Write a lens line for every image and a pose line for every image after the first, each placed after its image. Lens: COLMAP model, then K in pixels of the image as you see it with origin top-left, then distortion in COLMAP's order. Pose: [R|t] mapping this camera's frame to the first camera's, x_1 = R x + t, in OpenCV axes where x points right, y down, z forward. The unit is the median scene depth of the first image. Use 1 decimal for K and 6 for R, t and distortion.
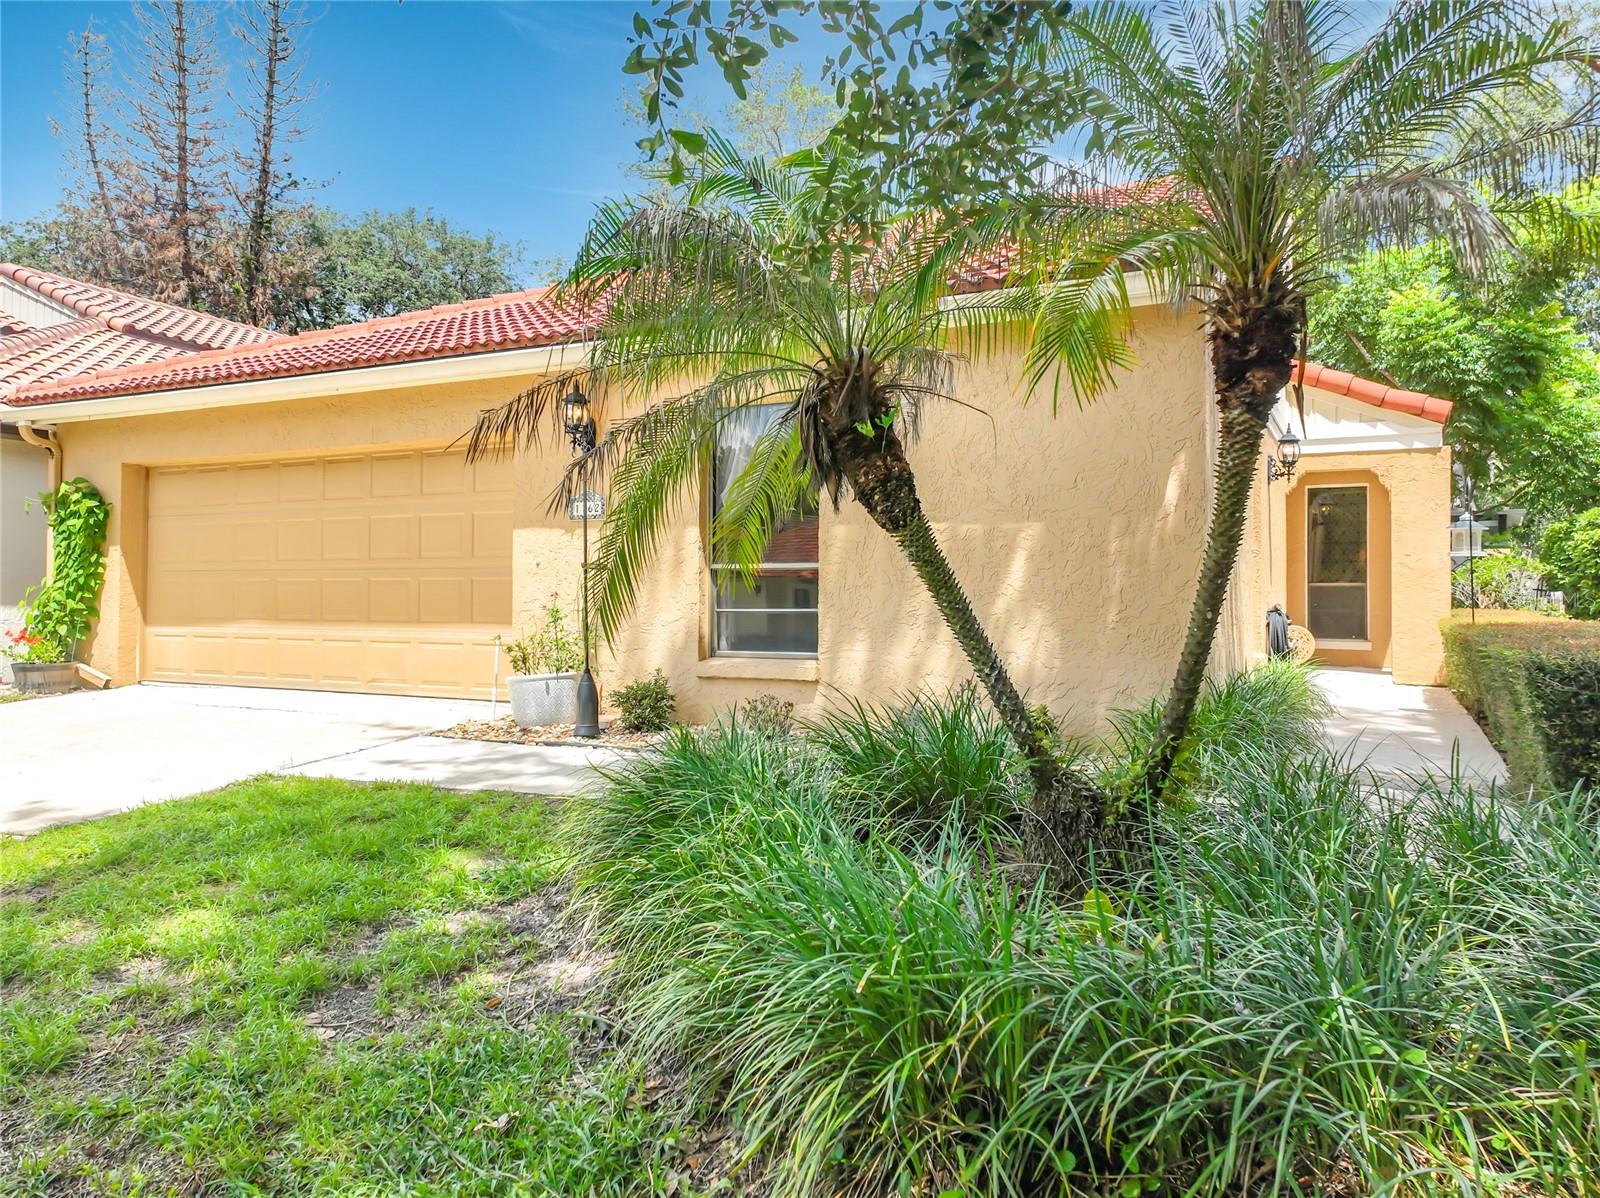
lens RADIAL K [[1141.5, 0, 793.3], [0, 1141.5, 576.8], [0, 0, 1]] dist [-0.016127, 0.030765]
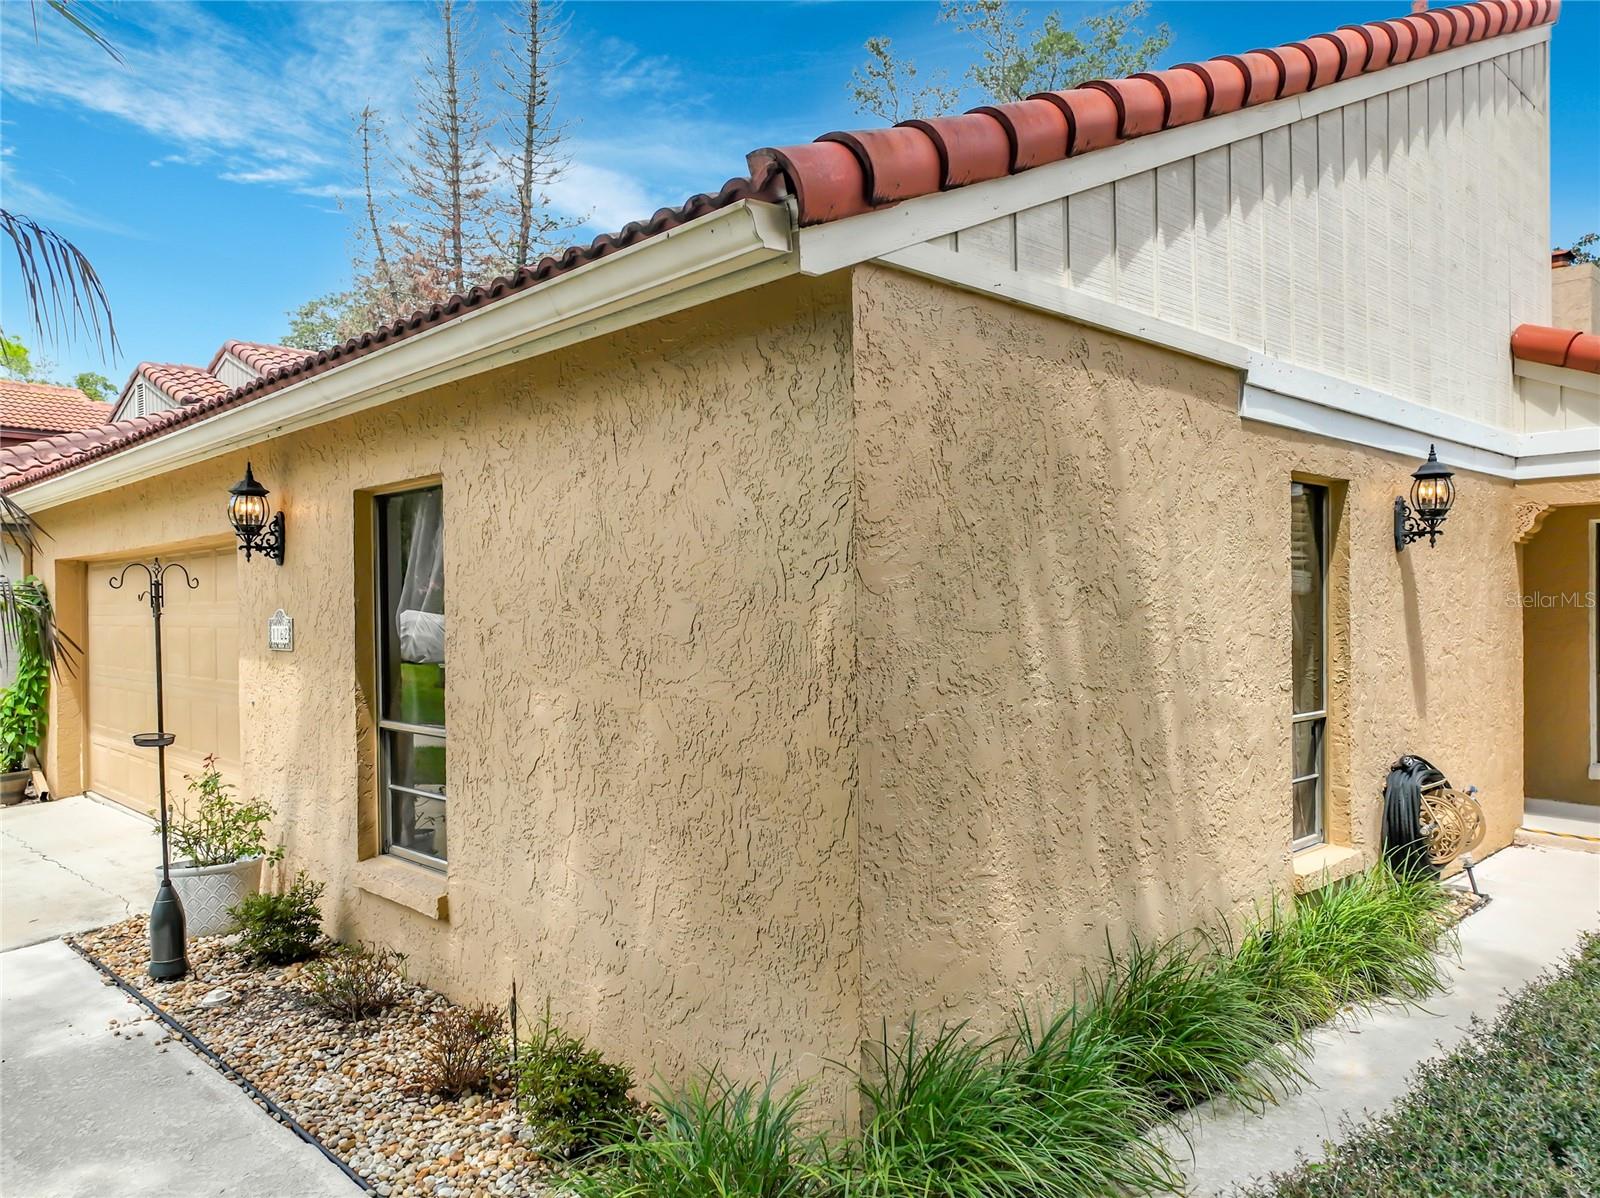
lens RADIAL K [[1141.5, 0, 808.2], [0, 1141.5, 617.6], [0, 0, 1]] dist [-0.016127, 0.030765]
pose [[0.946680, -0.012790, -0.321920, 0.290617], [0.023058, 0.999339, 0.028104, -0.063520], [0.321348, -0.034028, 0.946350, 0.311448]]
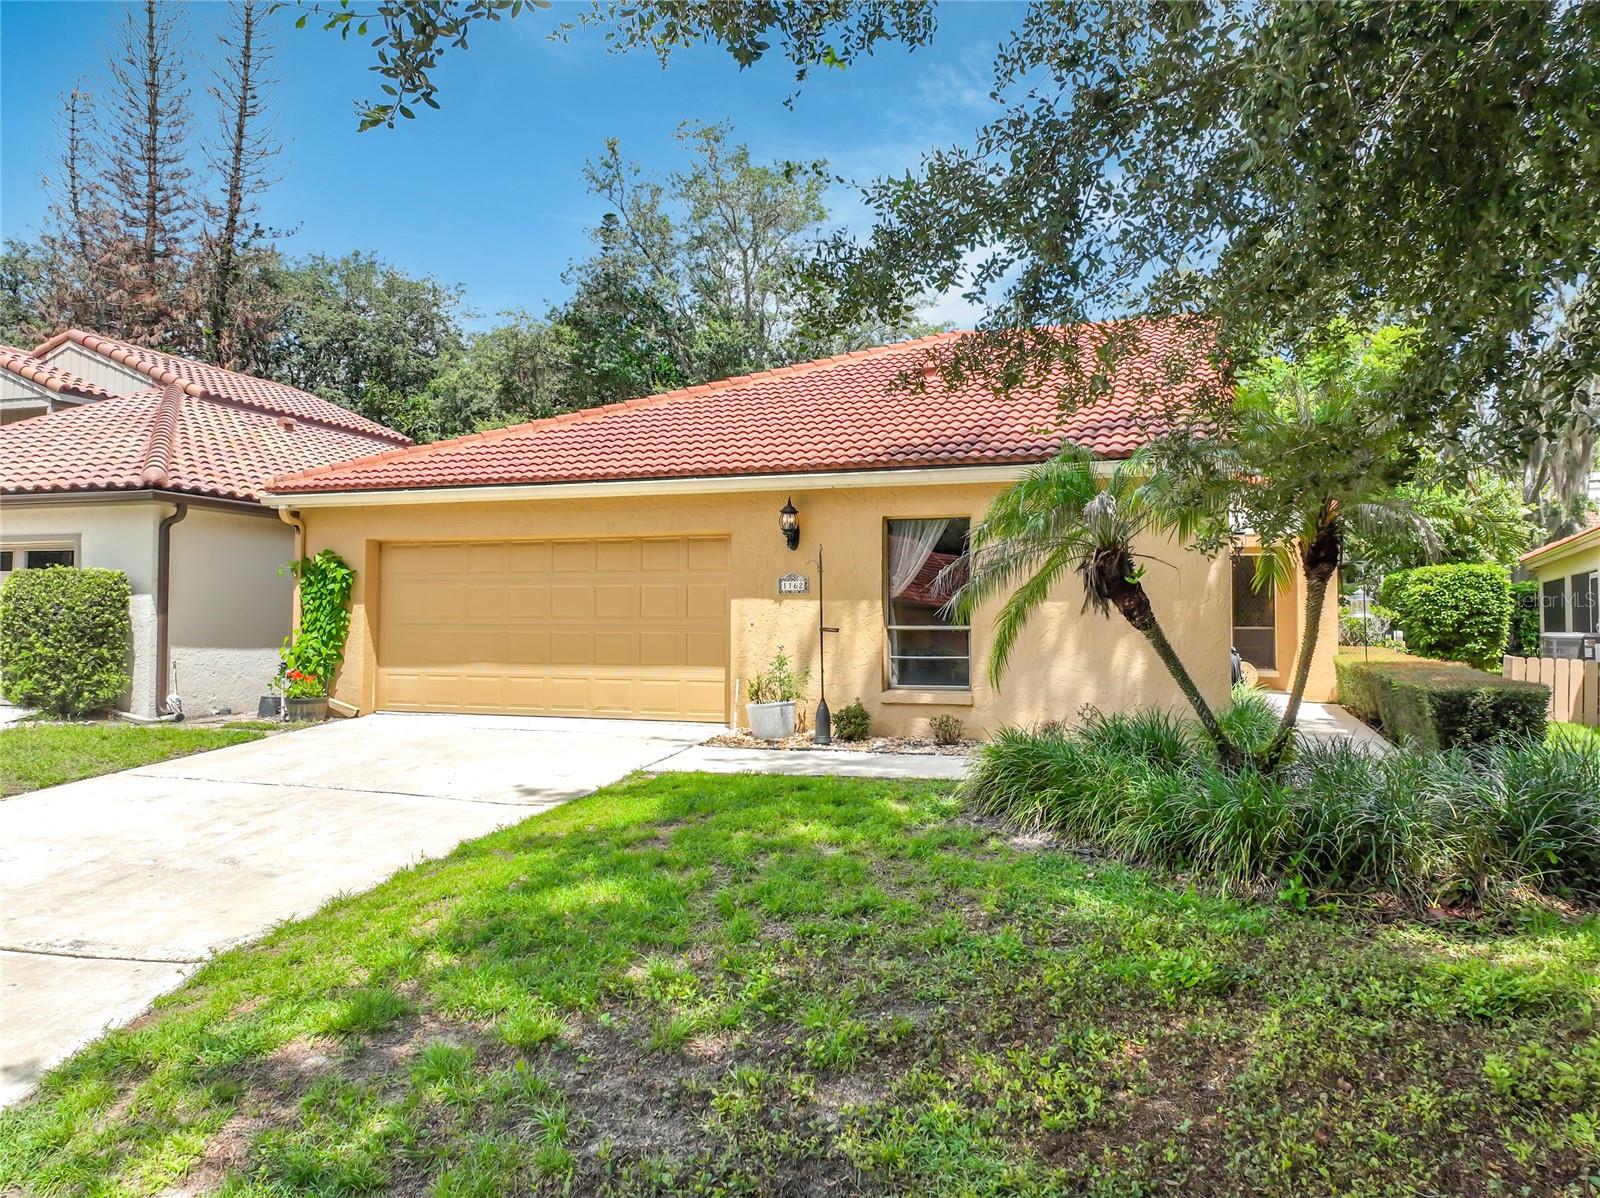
lens RADIAL K [[1141.5, 0, 798.1], [0, 1141.5, 591.7], [0, 0, 1]] dist [-0.016127, 0.030765]
pose [[0.991660, 0.000508, 0.128878, -0.273069], [0.000225, 0.999984, -0.005668, -0.033788], [-0.128878, 0.005650, 0.991644, -0.318383]]
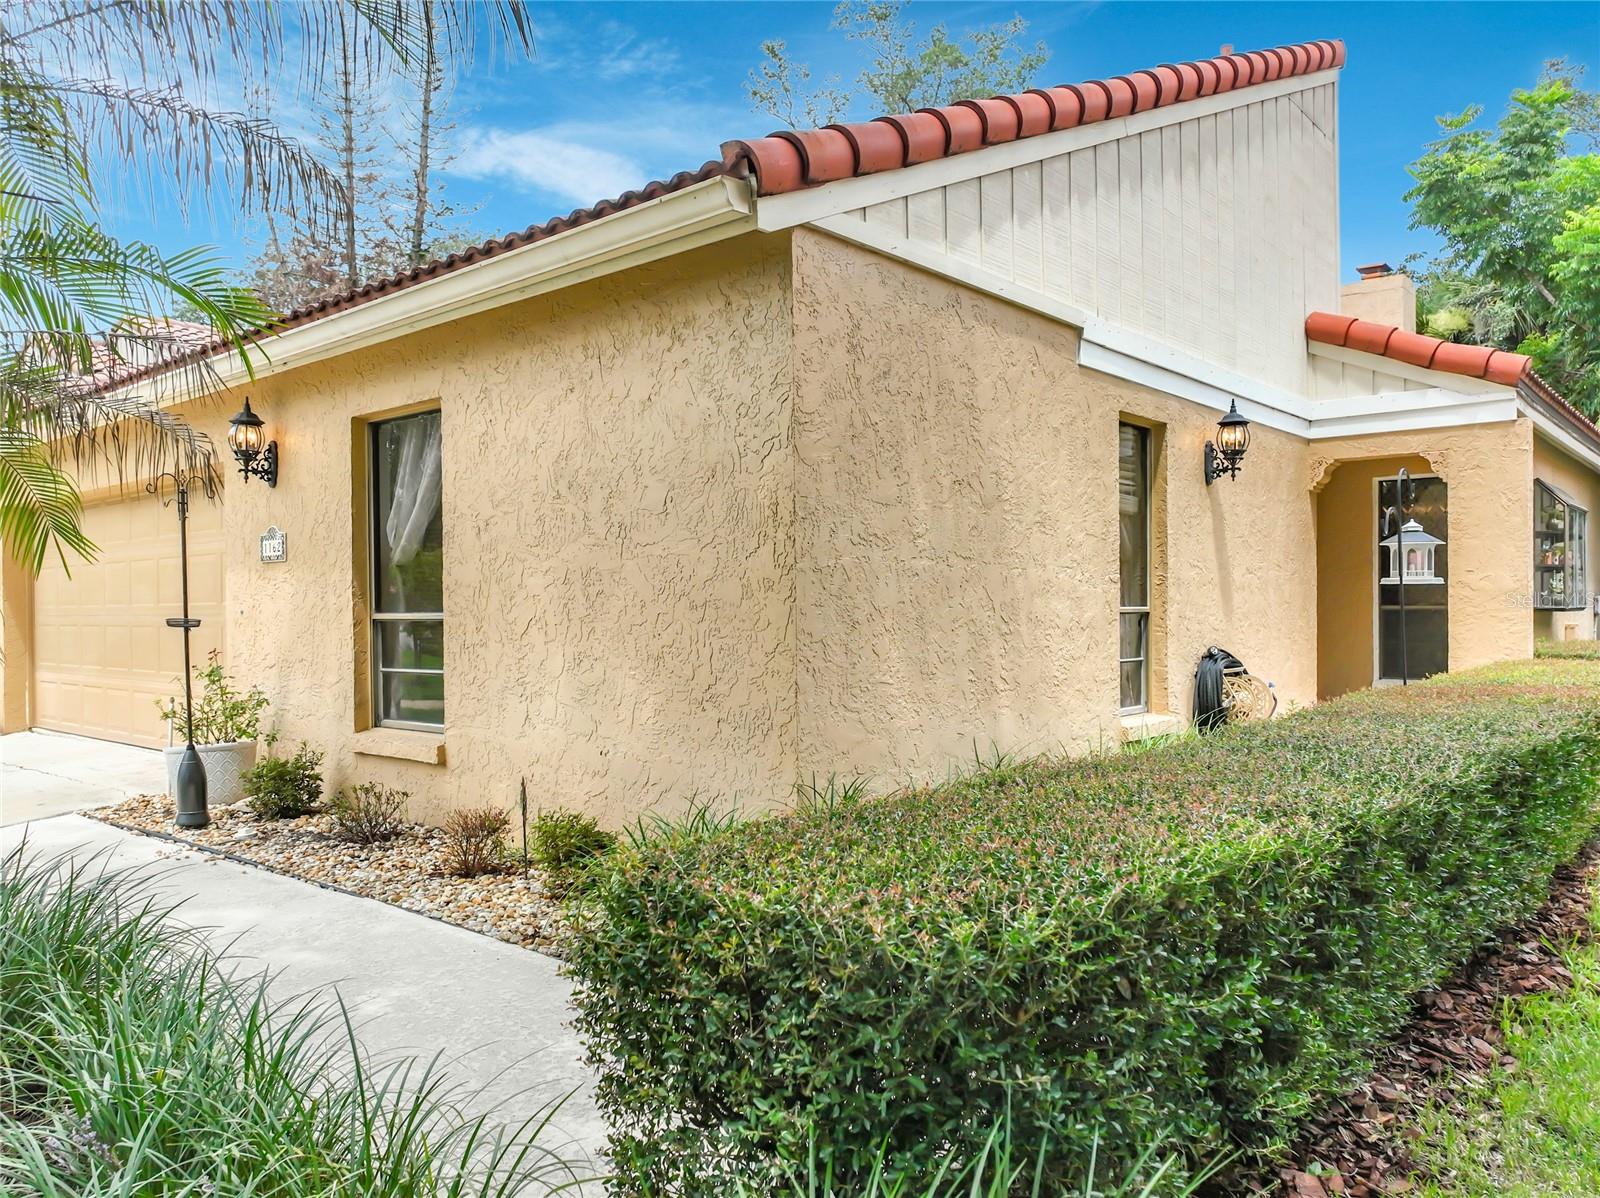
lens RADIAL K [[1141.5, 0, 807.5], [0, 1141.5, 618.0], [0, 0, 1]] dist [-0.016127, 0.030765]
pose [[0.973332, -0.011679, -0.229105, 0.304914], [0.019346, 0.999325, 0.031243, -0.019897], [0.228585, -0.034842, 0.972900, 0.199168]]
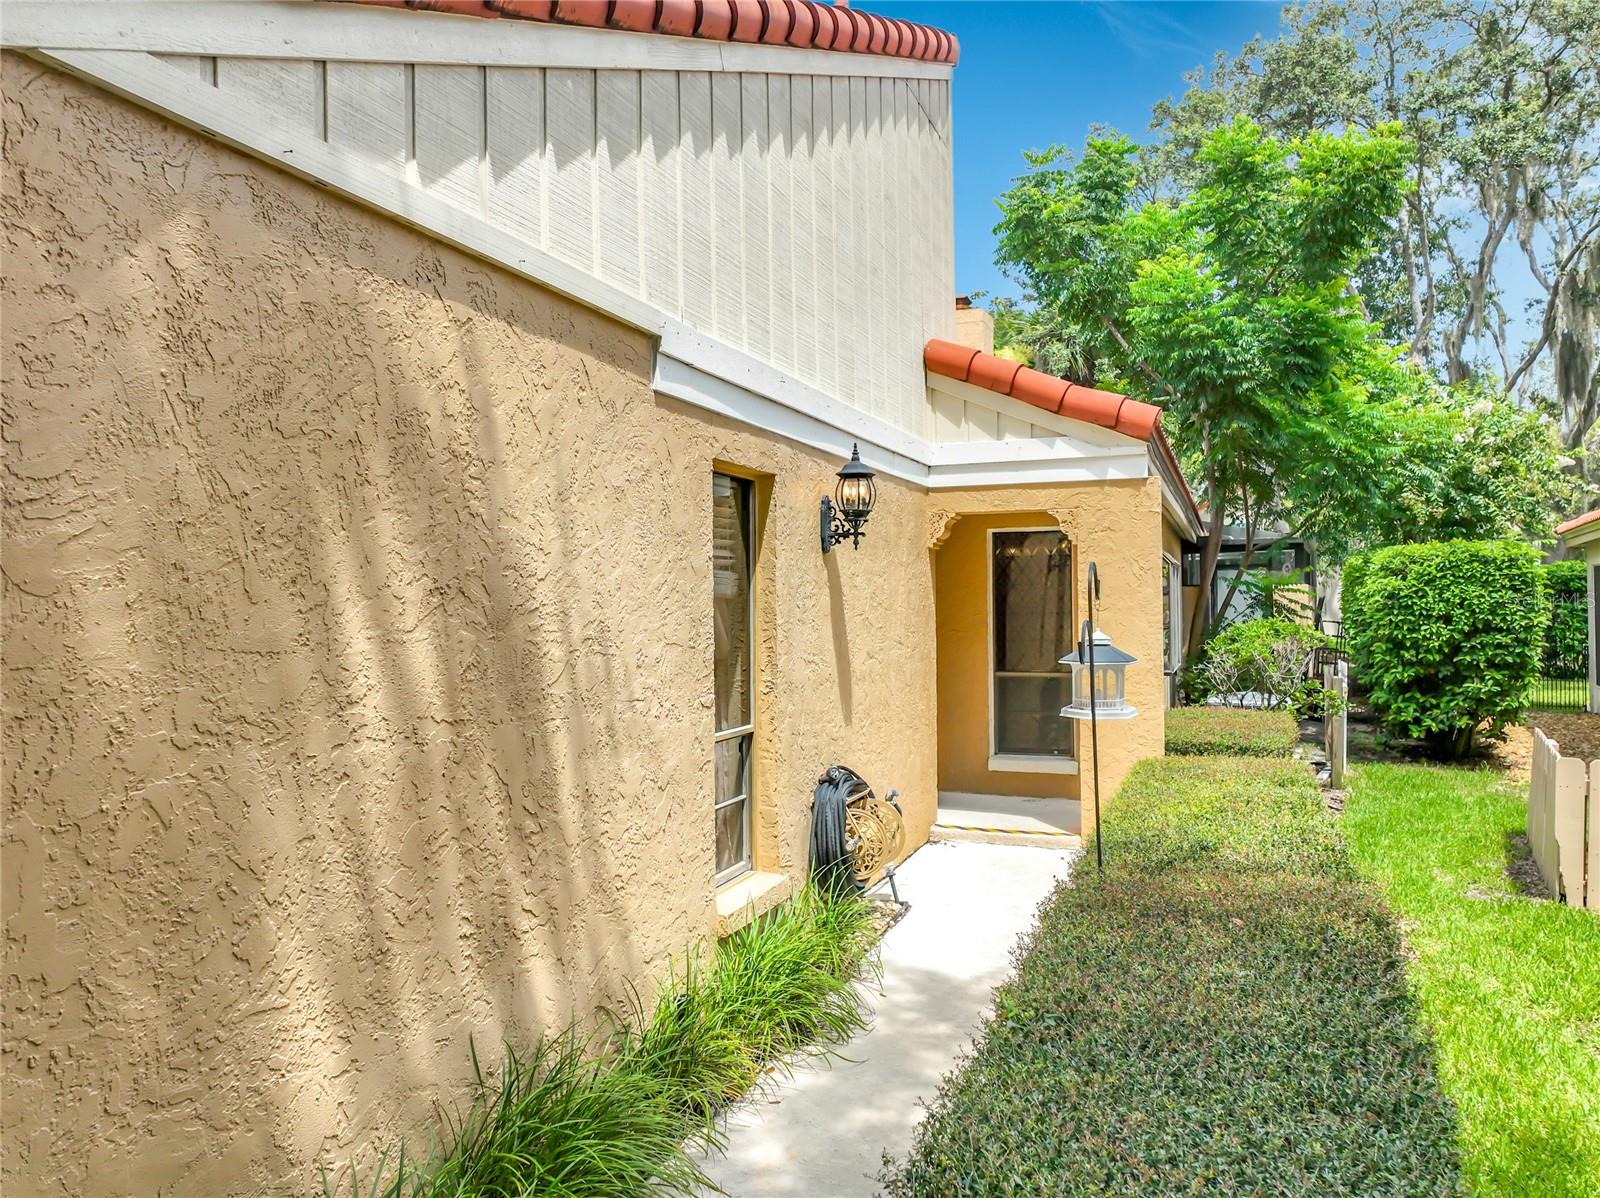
lens RADIAL K [[1141.5, 0, 792.5], [0, 1141.5, 593.8], [0, 0, 1]] dist [-0.016127, 0.030765]
pose [[0.994018, -0.013941, 0.108325, 0.311284], [0.012479, 0.999822, 0.014167, -0.062292], [-0.108504, -0.012730, 0.994015, 0.401036]]
